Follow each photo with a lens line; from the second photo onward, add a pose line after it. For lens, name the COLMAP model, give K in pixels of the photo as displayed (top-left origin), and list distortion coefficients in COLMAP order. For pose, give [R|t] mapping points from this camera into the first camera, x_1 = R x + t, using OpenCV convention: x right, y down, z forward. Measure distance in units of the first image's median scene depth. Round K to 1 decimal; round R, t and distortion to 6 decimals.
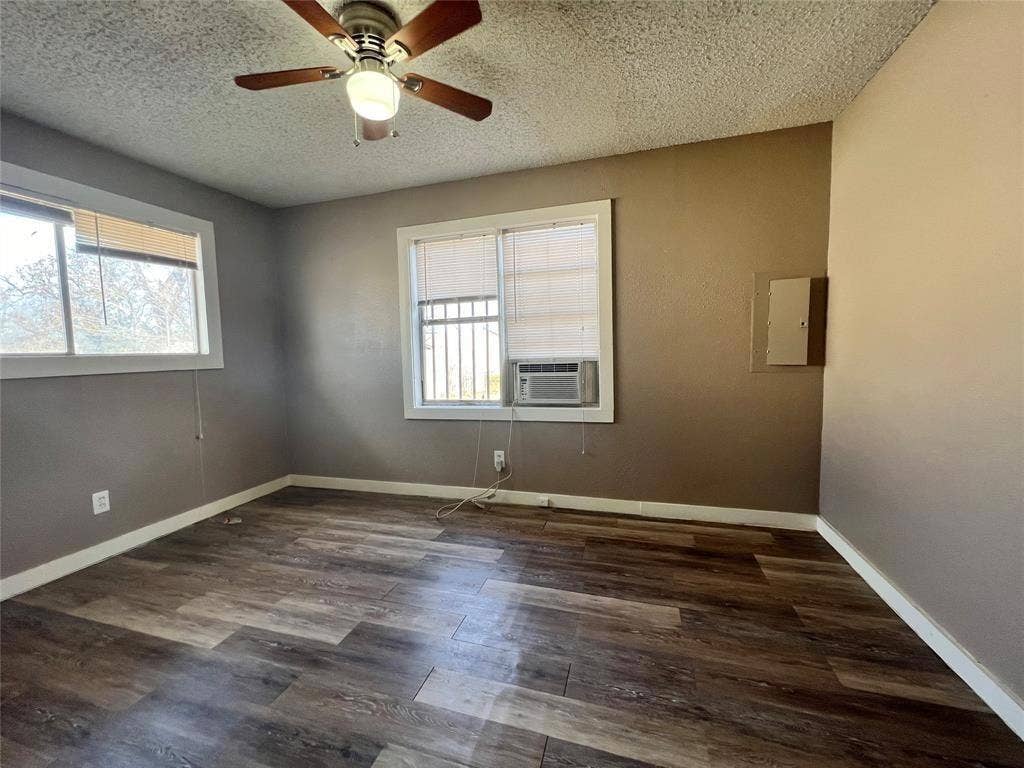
lens RADIAL K [[419.2, 0, 512.0], [0, 419.2, 384.0], [0, 0, 1]] dist [-0.000792, 0.000171]
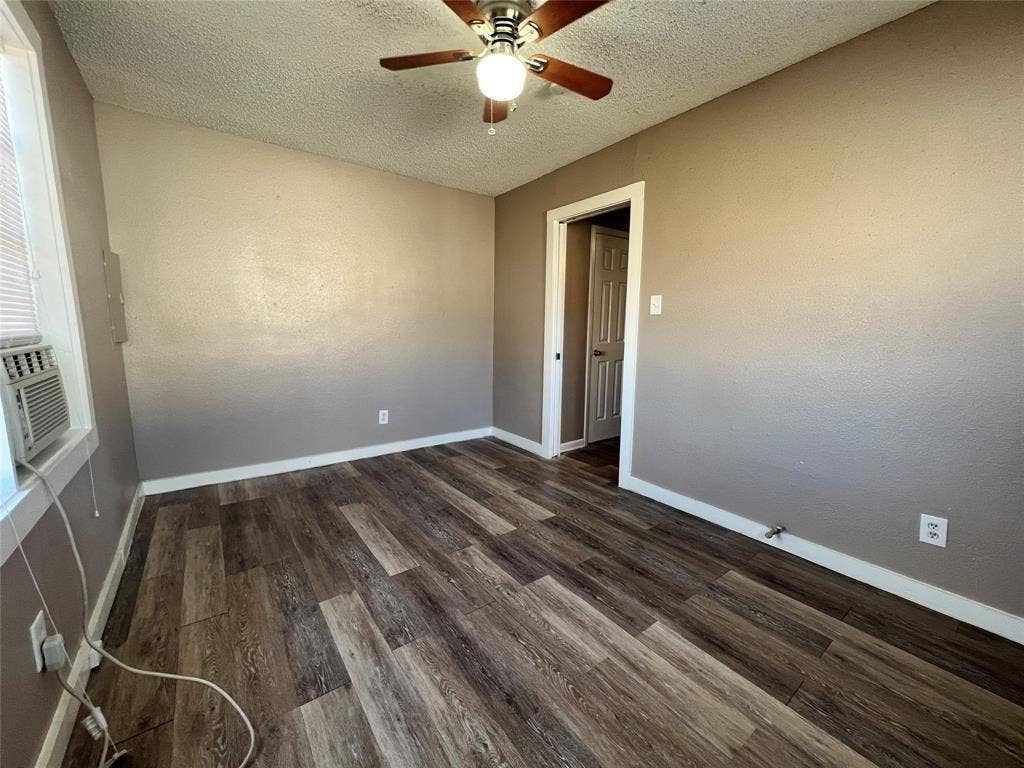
lens RADIAL K [[419.2, 0, 512.0], [0, 419.2, 384.0], [0, 0, 1]] dist [-0.000792, 0.000171]
pose [[-0.815048, -0.064707, 0.575769, -0.819708], [0.052504, 0.981407, 0.184618, -0.103797], [-0.577010, 0.180702, -0.796496, 1.594282]]
